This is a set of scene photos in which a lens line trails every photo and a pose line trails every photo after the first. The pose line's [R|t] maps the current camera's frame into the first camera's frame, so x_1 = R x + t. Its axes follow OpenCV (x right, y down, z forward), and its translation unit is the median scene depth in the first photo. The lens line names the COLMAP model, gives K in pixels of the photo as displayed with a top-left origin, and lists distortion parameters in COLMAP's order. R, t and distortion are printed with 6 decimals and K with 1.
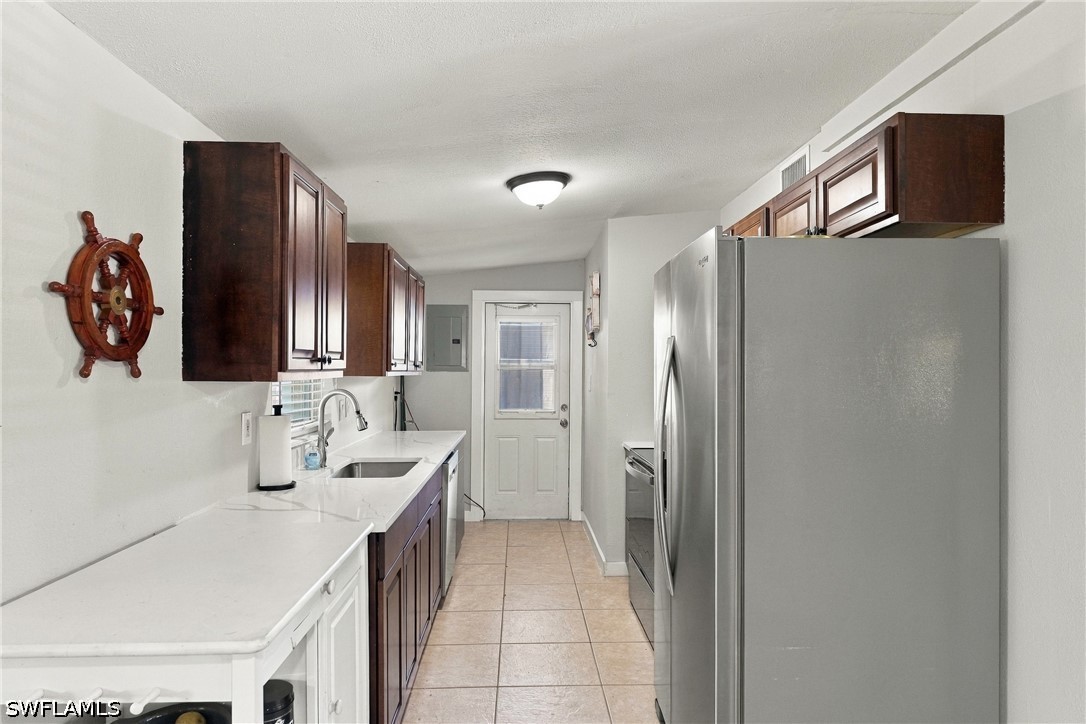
lens RADIAL K [[663.5, 0, 543.2], [0, 663.5, 363.9], [0, 0, 1]] dist [-0.035625, 0.000006]
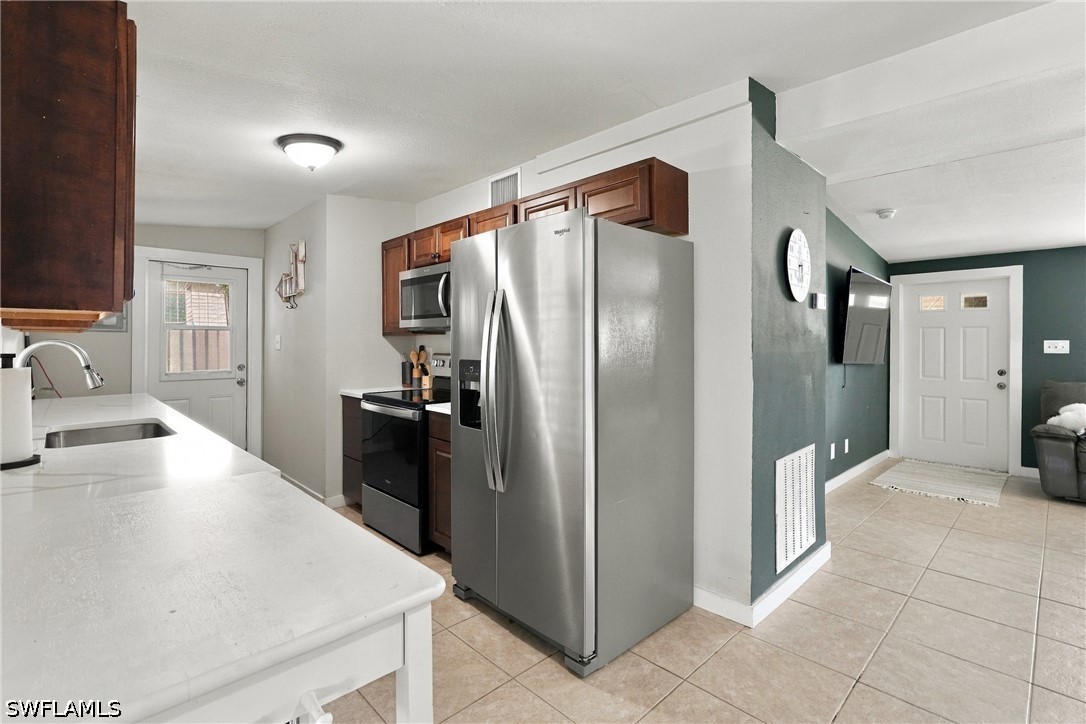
lens RADIAL K [[506.7, 0, 538.5], [0, 506.7, 338.8], [0, 0, 1]] dist [-0.000712, 0.000292]
pose [[0.740503, 0.001268, 0.672052, -0.274941], [-0.000255, 0.999999, -0.001605, 0.037177], [-0.672053, 0.001017, 0.740503, 0.143692]]
